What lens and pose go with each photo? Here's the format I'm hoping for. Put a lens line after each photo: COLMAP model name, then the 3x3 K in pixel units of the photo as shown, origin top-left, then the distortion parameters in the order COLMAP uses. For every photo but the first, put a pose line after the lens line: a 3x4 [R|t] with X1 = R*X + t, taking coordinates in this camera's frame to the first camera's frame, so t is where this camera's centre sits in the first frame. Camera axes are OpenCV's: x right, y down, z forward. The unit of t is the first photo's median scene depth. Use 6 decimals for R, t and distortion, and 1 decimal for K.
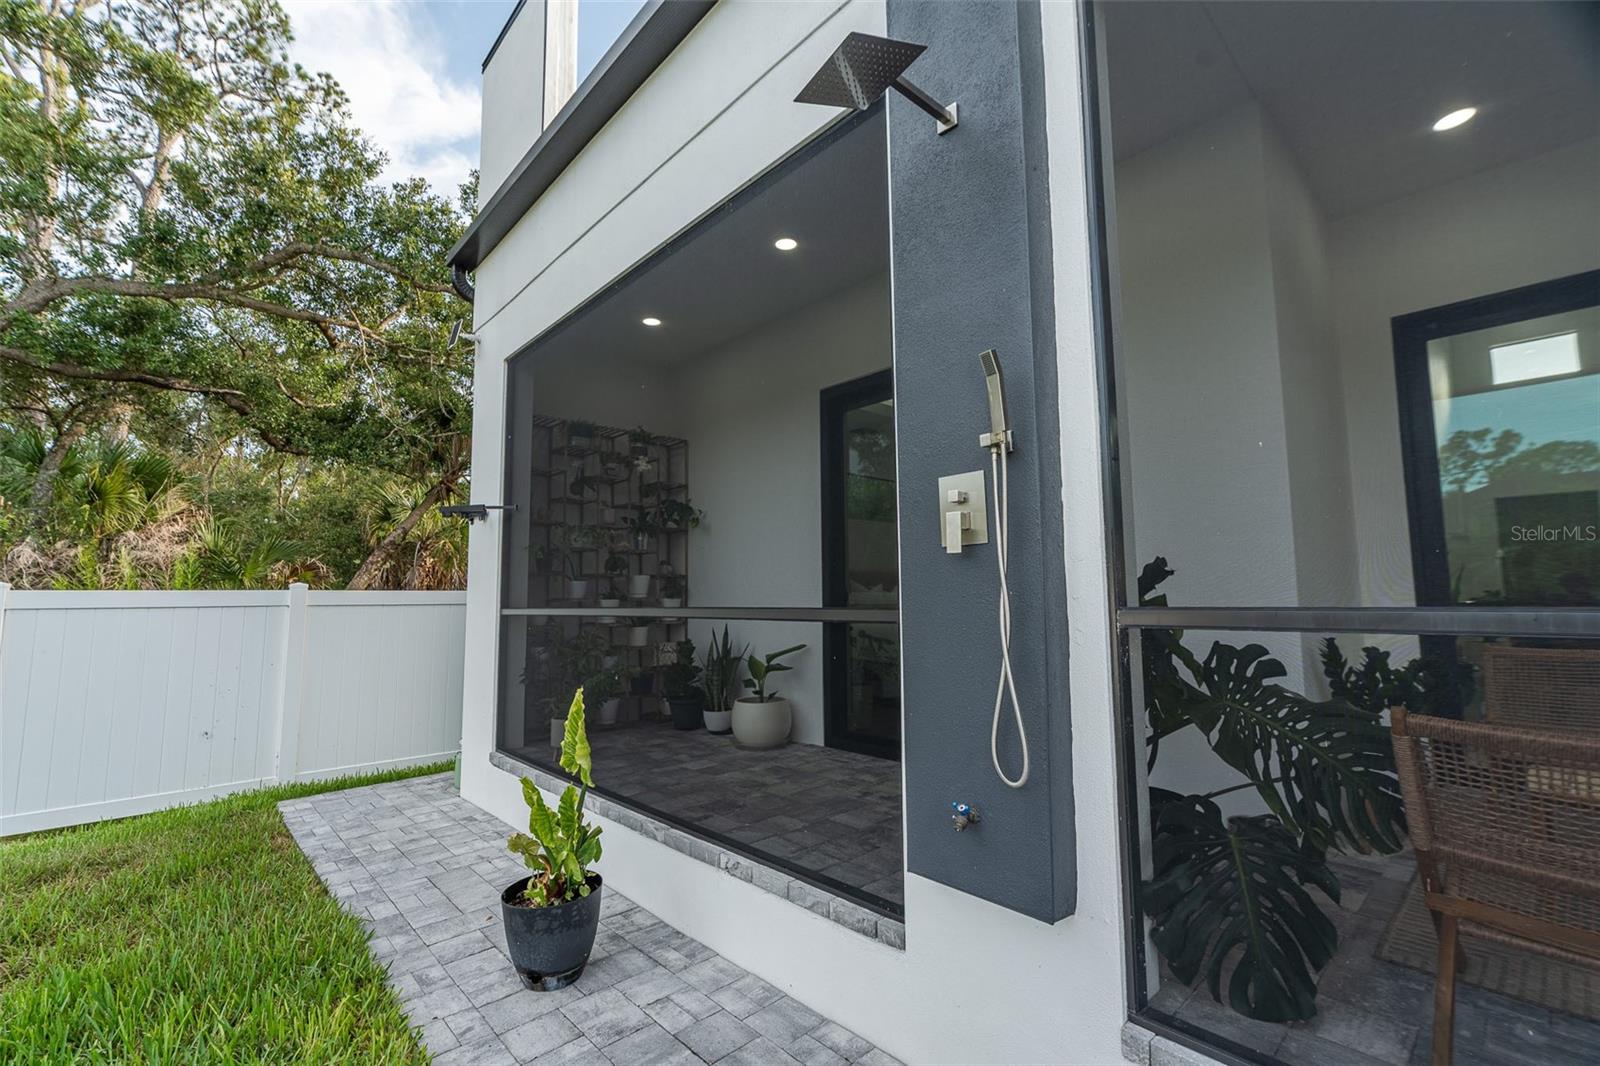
lens RADIAL K [[683.6, 0, 790.8], [0, 683.6, 547.7], [0, 0, 1]] dist [-0.001758, -0.000570]
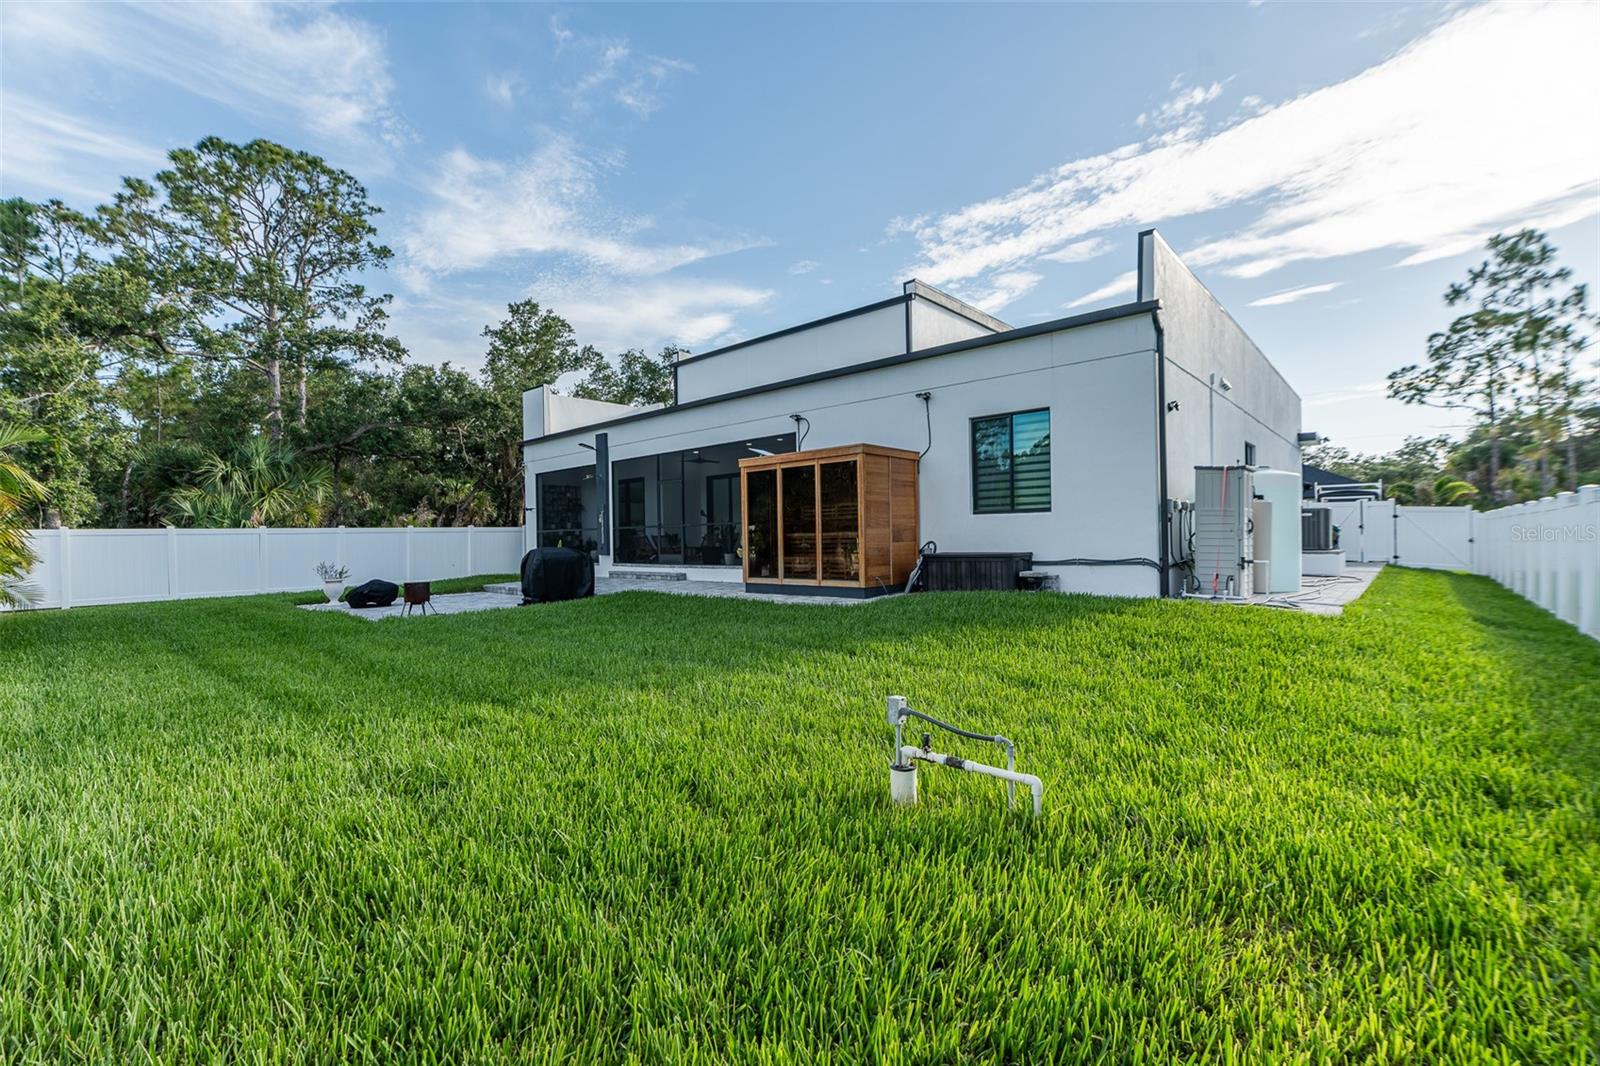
lens RADIAL K [[674.3, 0, 792.8], [0, 674.3, 583.1], [0, 0, 1]] dist [0.000762, 0.000292]
pose [[0.995781, -0.016682, 0.090238, 0.690763], [0.003558, 0.989618, 0.143678, -0.174468], [-0.091698, -0.142750, 0.985502, -3.027967]]
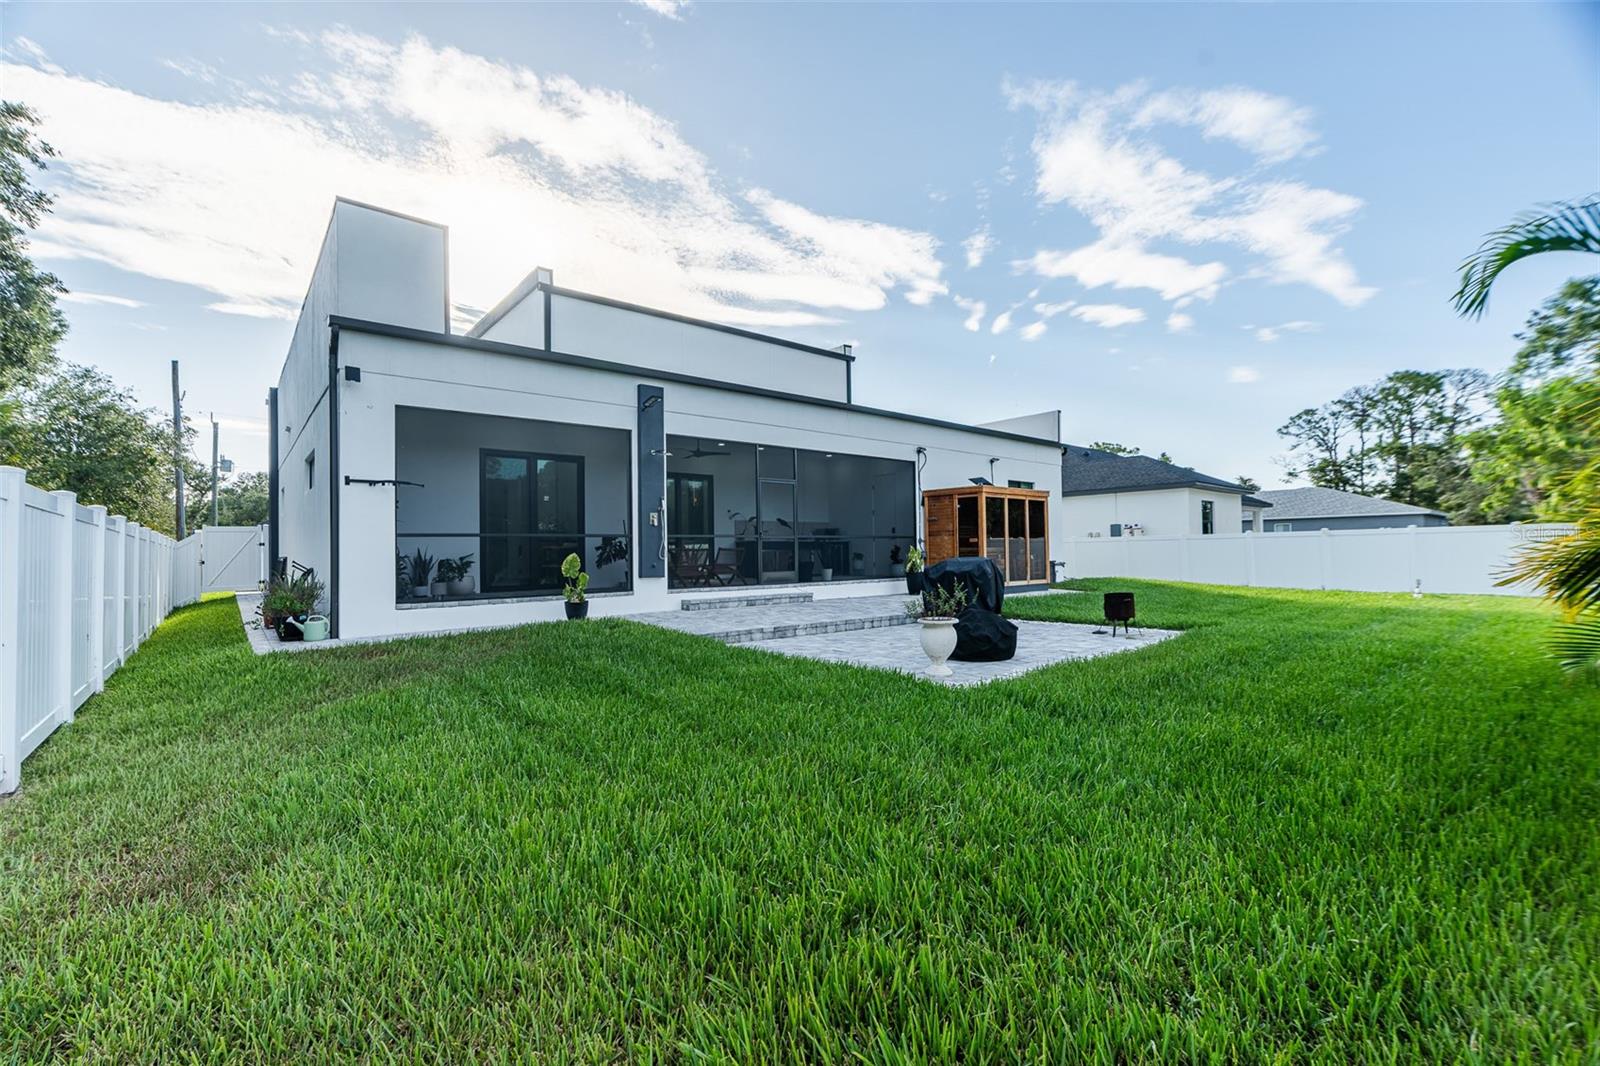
lens RADIAL K [[694.1, 0, 796.2], [0, 694.1, 540.5], [0, 0, 1]] dist [-0.002926, 0.000033]
pose [[0.047748, 0.026033, 0.998520, -2.002660], [-0.064459, 0.997657, -0.022928, 0.065784], [-0.996777, -0.063269, 0.049314, -0.213876]]
